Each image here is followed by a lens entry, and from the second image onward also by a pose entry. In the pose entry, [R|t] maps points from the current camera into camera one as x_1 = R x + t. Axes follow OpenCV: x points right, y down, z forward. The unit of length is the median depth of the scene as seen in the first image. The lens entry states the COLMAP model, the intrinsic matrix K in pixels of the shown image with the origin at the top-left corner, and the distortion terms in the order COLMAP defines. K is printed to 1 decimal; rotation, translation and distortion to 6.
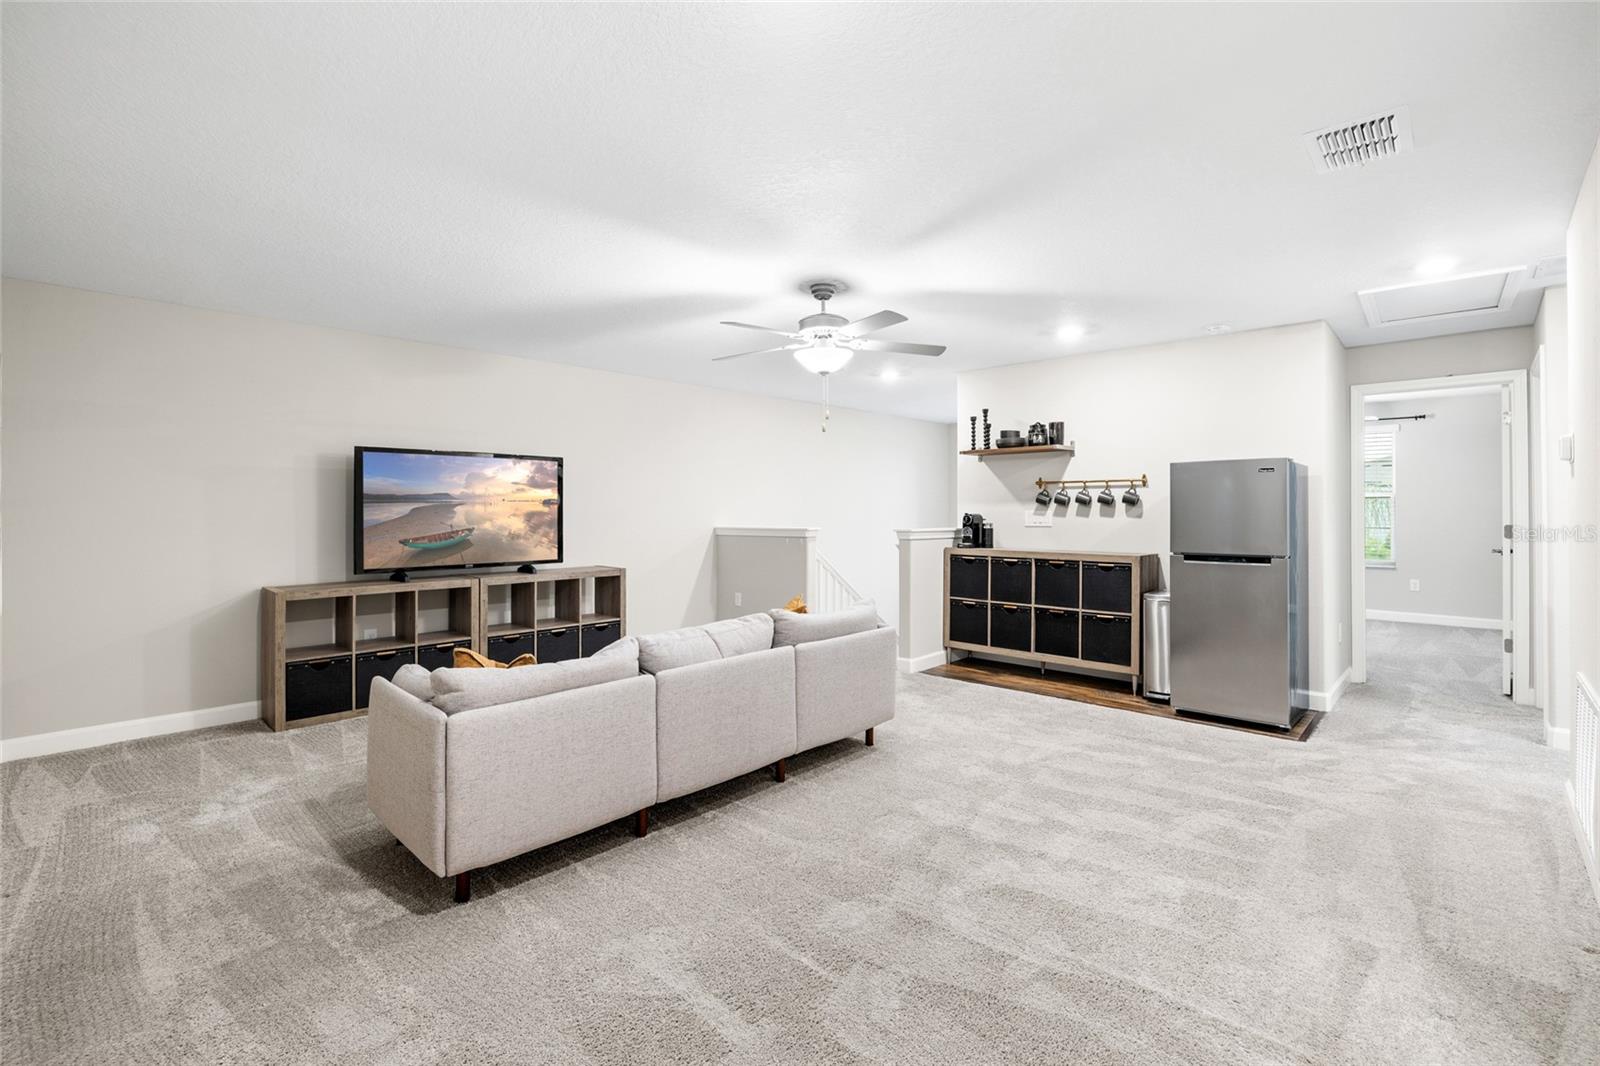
lens RADIAL K [[737.0, 0, 795.8], [0, 737.0, 504.7], [0, 0, 1]] dist [-0.001626, -0.000301]
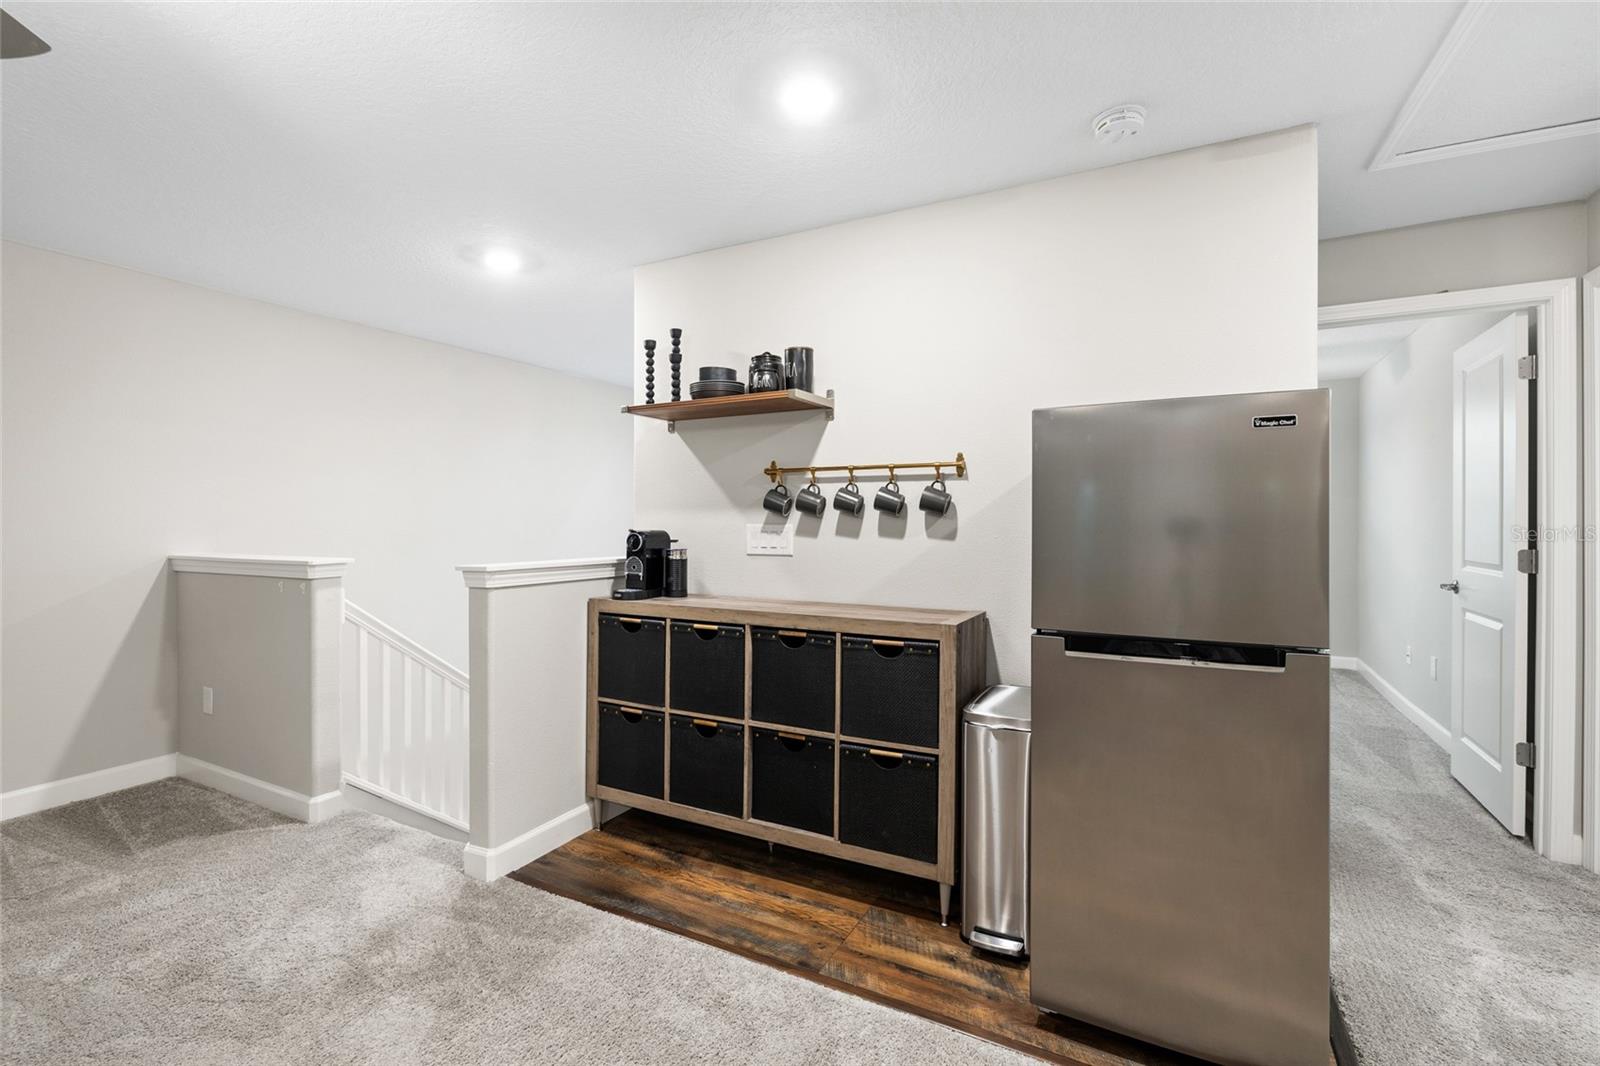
lens RADIAL K [[719.7, 0, 802.7], [0, 719.7, 522.1], [0, 0, 1]] dist [-0.001977, 0.000220]
pose [[0.964126, 0.001822, 0.265438, 0.226237], [-0.004005, 0.999962, 0.007684, 0.002462], [-0.265414, -0.008471, 0.964097, 0.525677]]
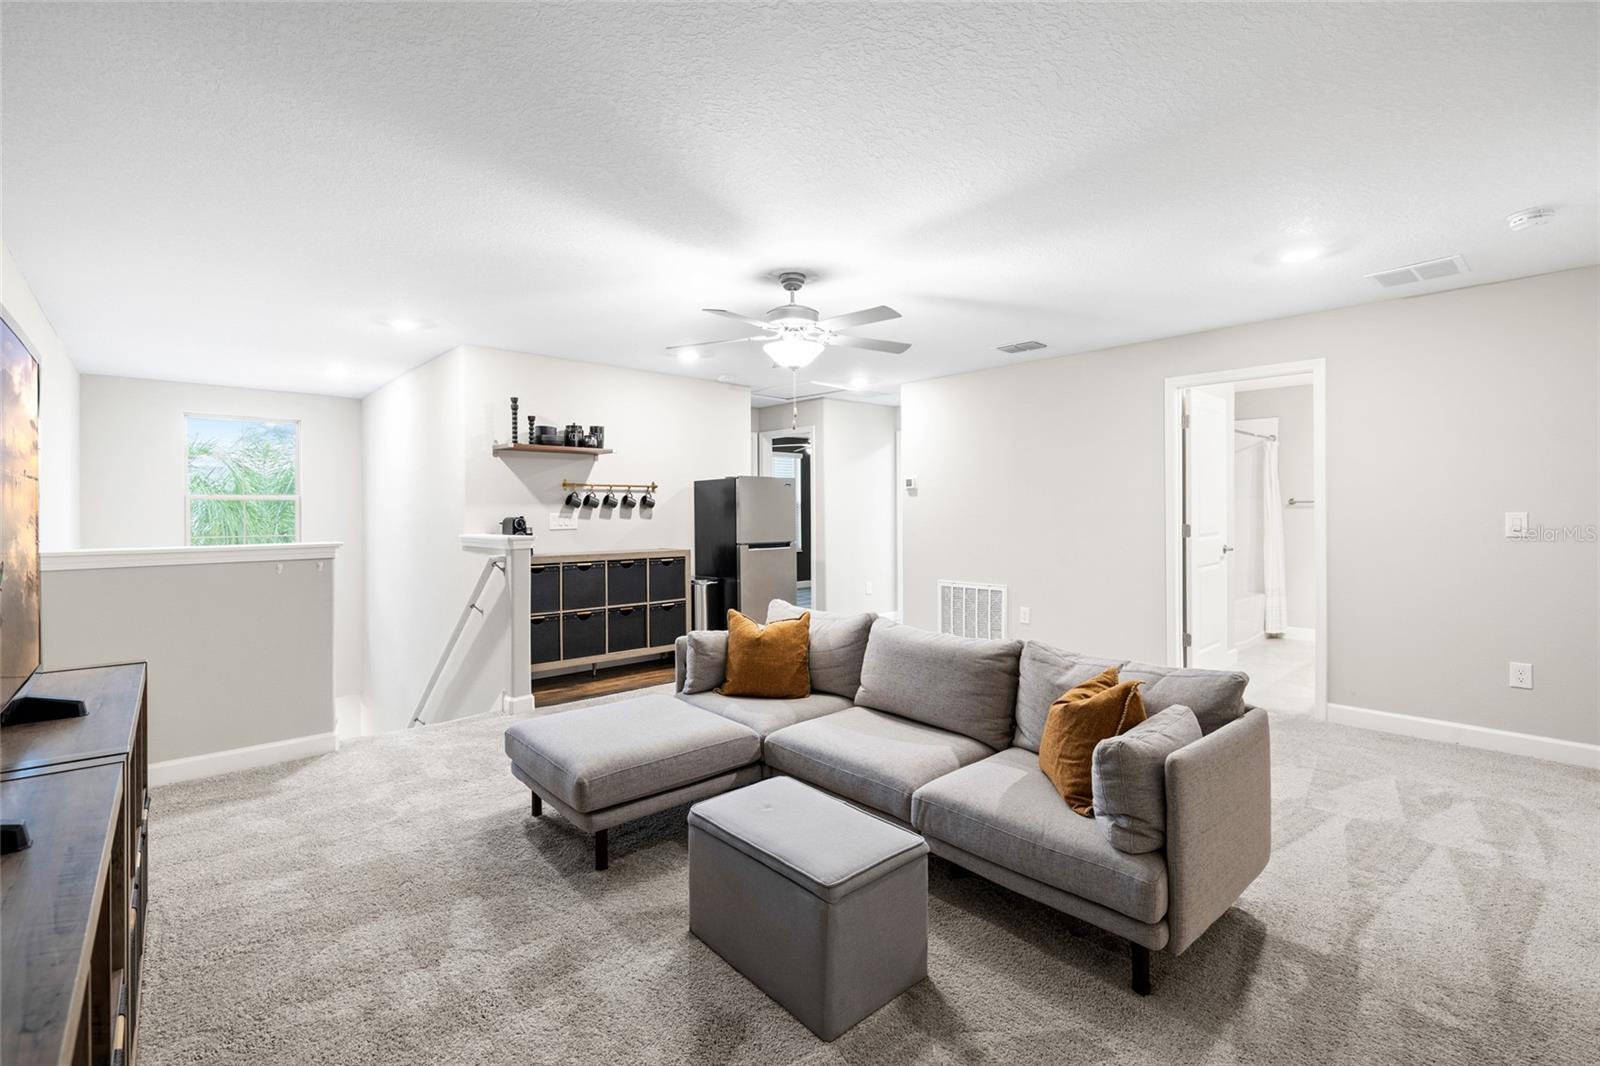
lens RADIAL K [[719.7, 0, 802.7], [0, 719.7, 522.1], [0, 0, 1]] dist [-0.001977, 0.000220]
pose [[0.086576, -0.014338, 0.996142, -0.616290], [0.001286, 0.999897, 0.014280, 0.006971], [-0.996244, 0.000045, 0.086586, 0.631406]]
